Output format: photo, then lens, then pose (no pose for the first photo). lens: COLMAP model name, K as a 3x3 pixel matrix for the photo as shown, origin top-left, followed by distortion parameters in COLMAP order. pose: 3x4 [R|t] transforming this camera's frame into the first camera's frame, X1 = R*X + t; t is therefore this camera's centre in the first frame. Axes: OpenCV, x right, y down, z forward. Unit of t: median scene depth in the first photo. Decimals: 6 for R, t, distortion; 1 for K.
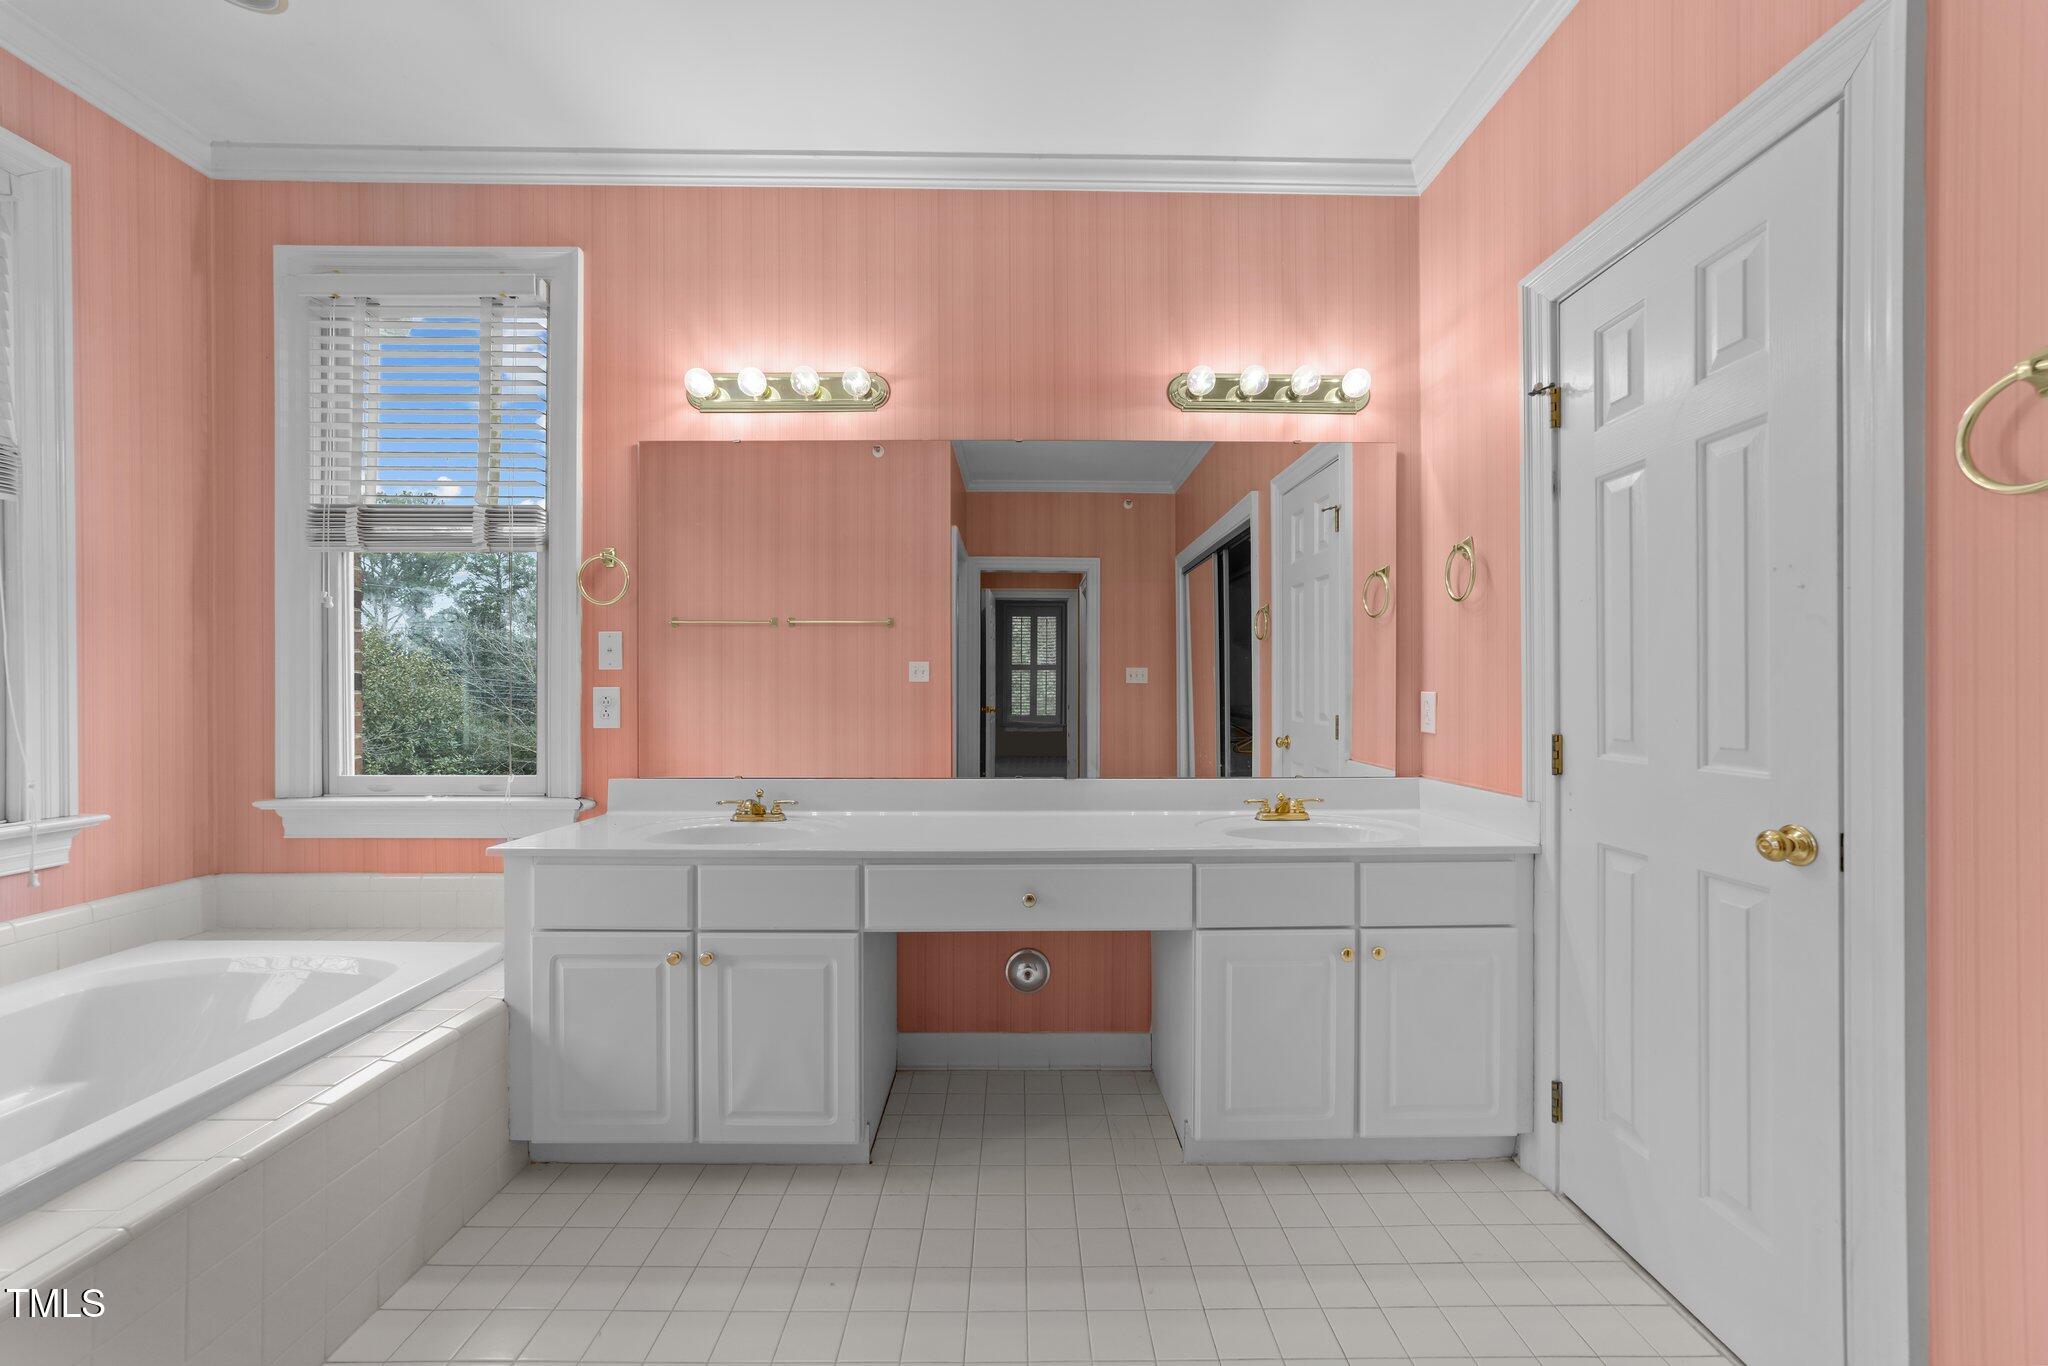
lens RADIAL K [[813.8, 0, 1024.0], [0, 813.8, 683.0], [0, 0, 1]] dist [0.000191, 0.000109]
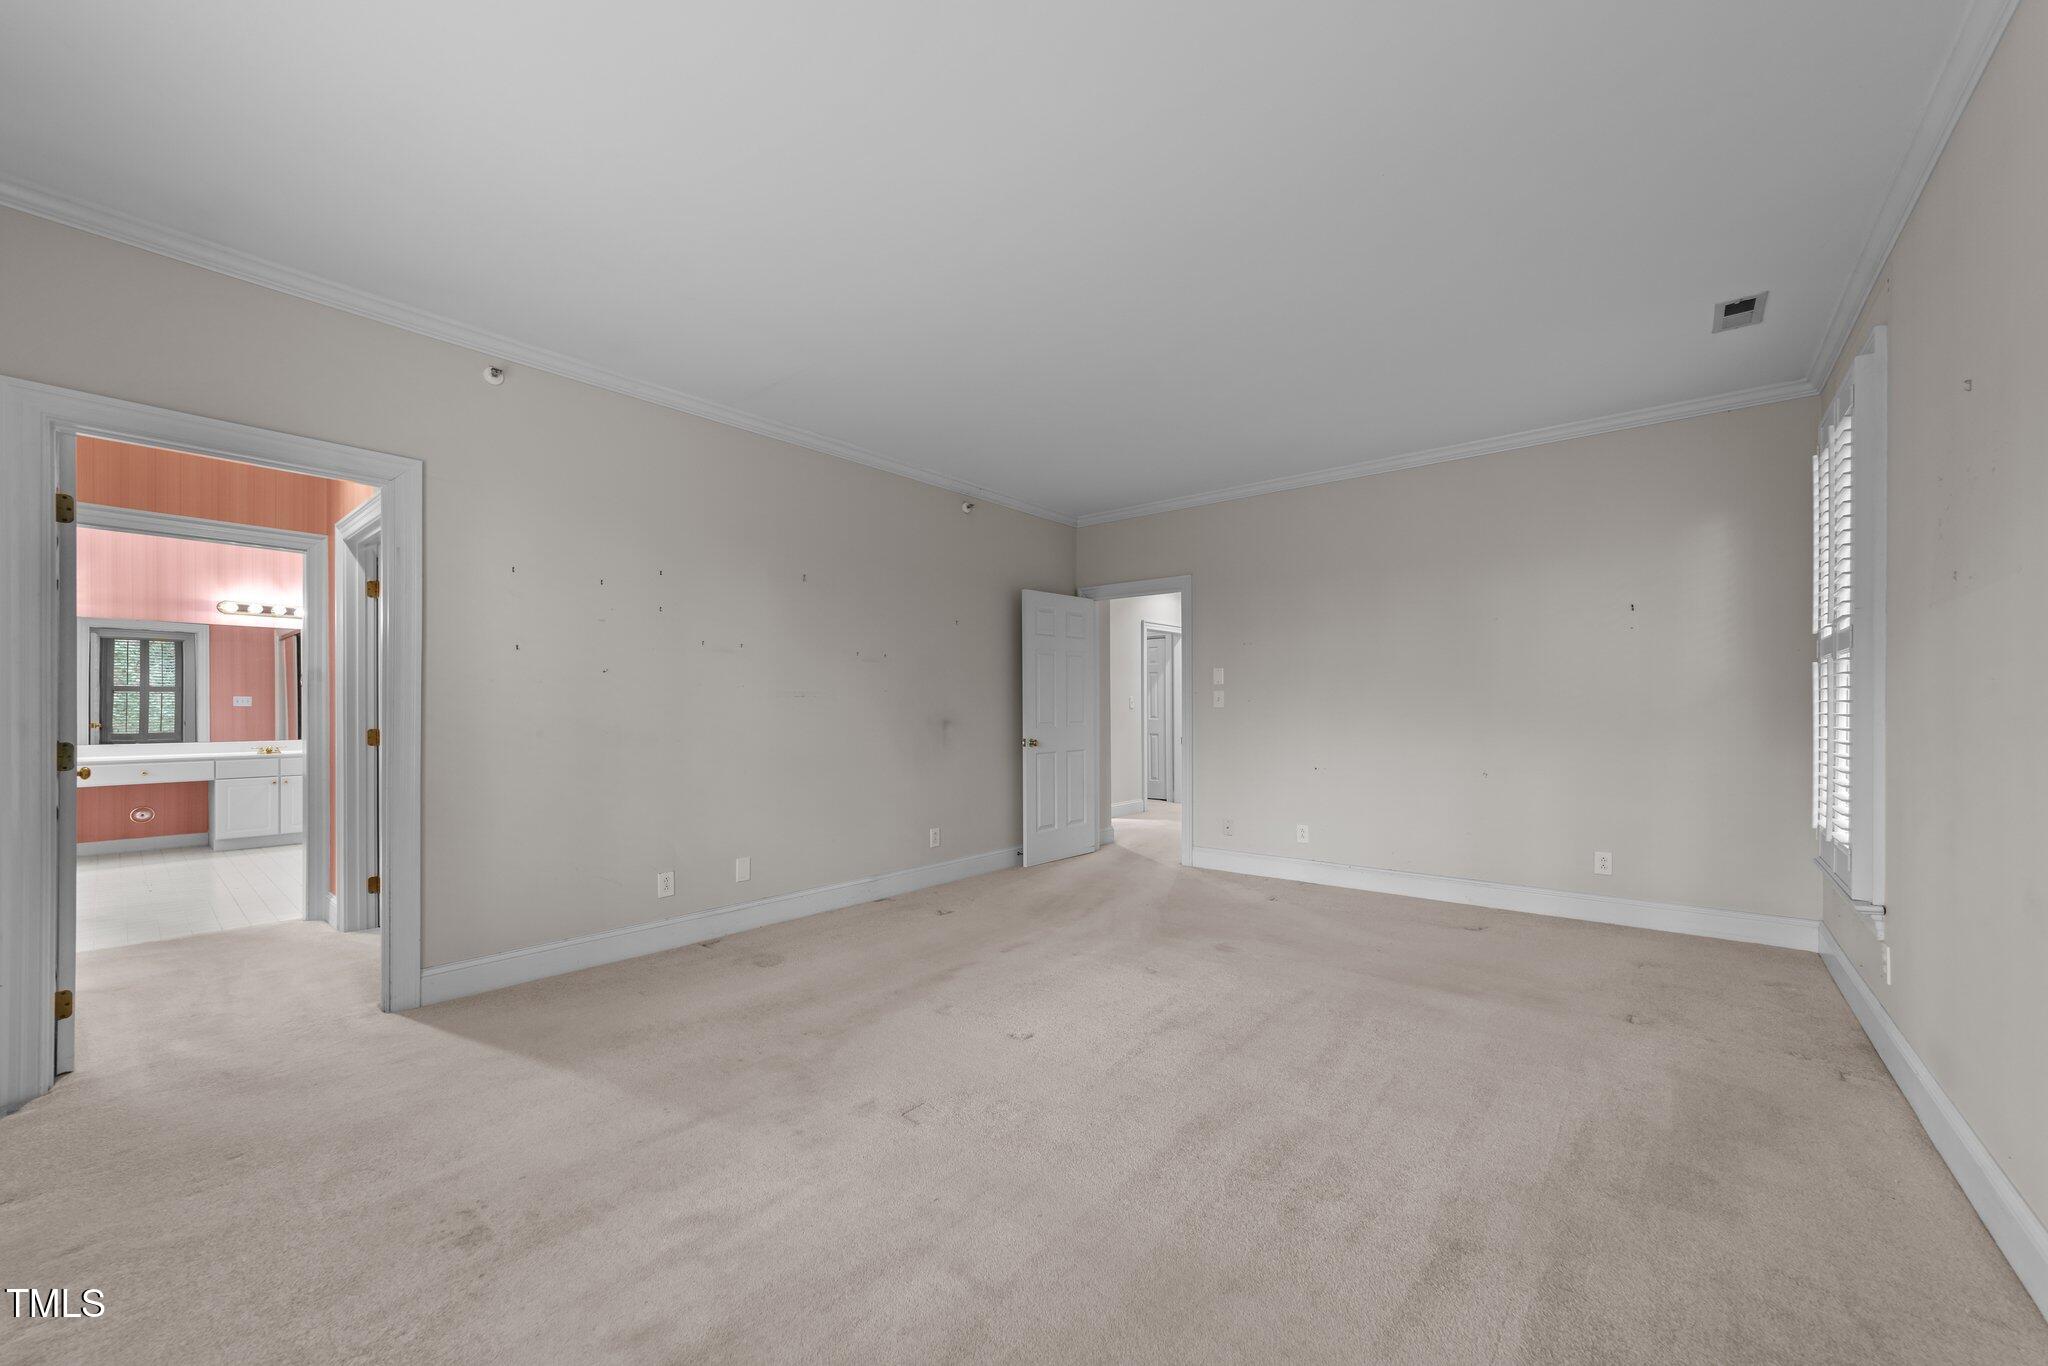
lens RADIAL K [[768.1, 0, 1023.1], [0, 768.1, 700.8], [0, 0, 1]] dist [-0.000411, -0.000042]
pose [[0.648308, 0.001750, 0.761376, -0.036305], [-0.004560, 0.999988, 0.001584, -0.043799], [-0.761365, -0.004499, 0.648308, -2.577314]]
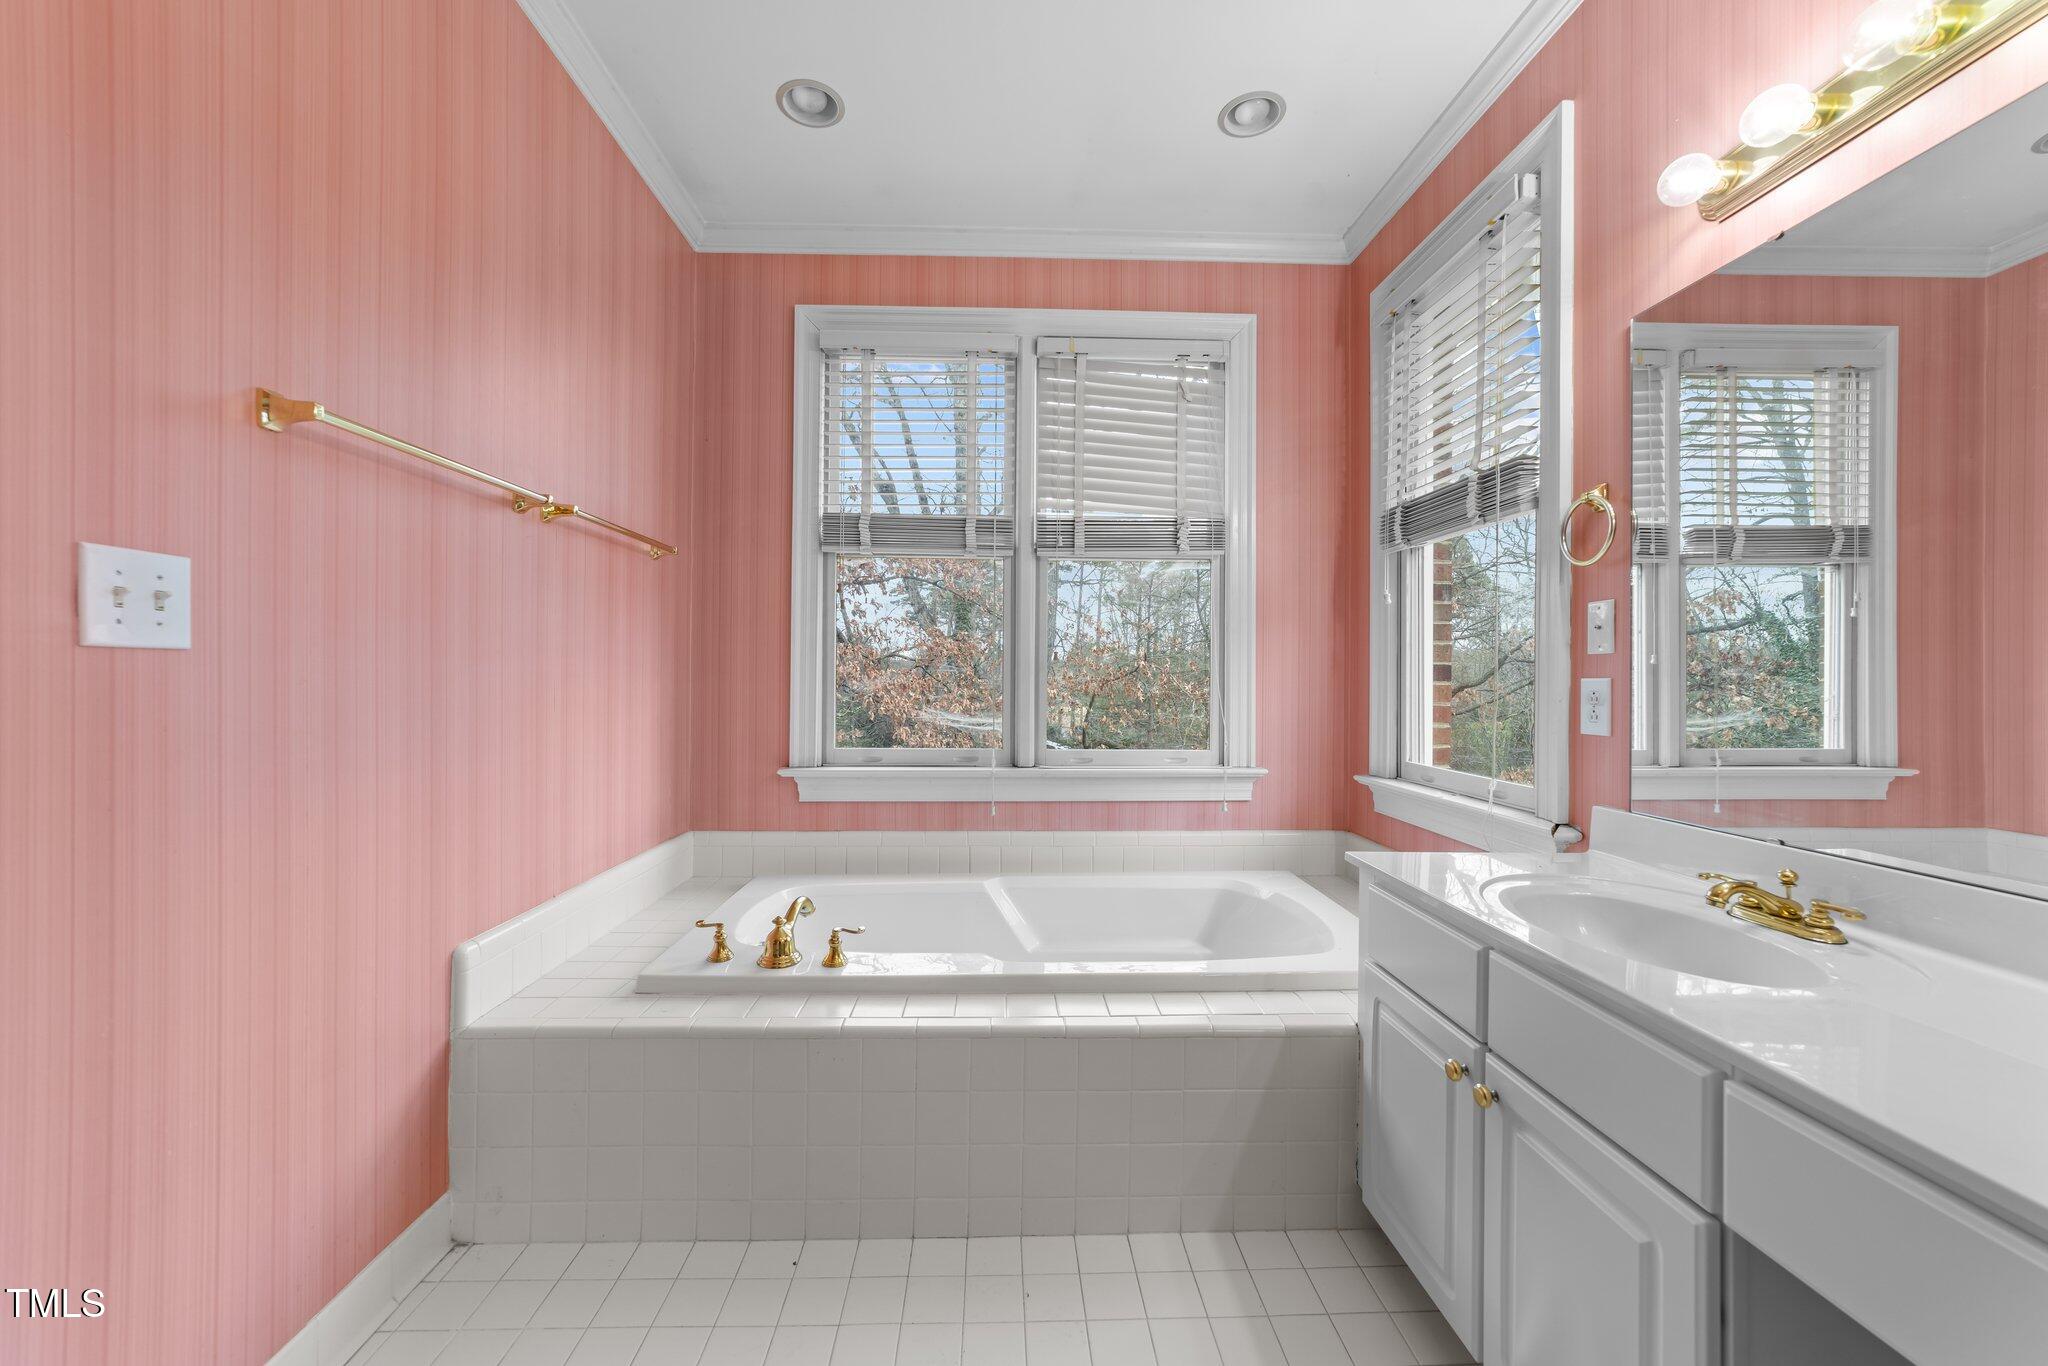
lens RADIAL K [[786.7, 0, 1020.3], [0, 786.7, 676.4], [0, 0, 1]] dist [-0.001247, -0.000140]
pose [[0.019861, -0.002555, -0.999799, 0.178478], [0.000324, 0.999997, -0.002549, 0.005342], [0.999803, -0.000273, 0.019862, 0.480907]]
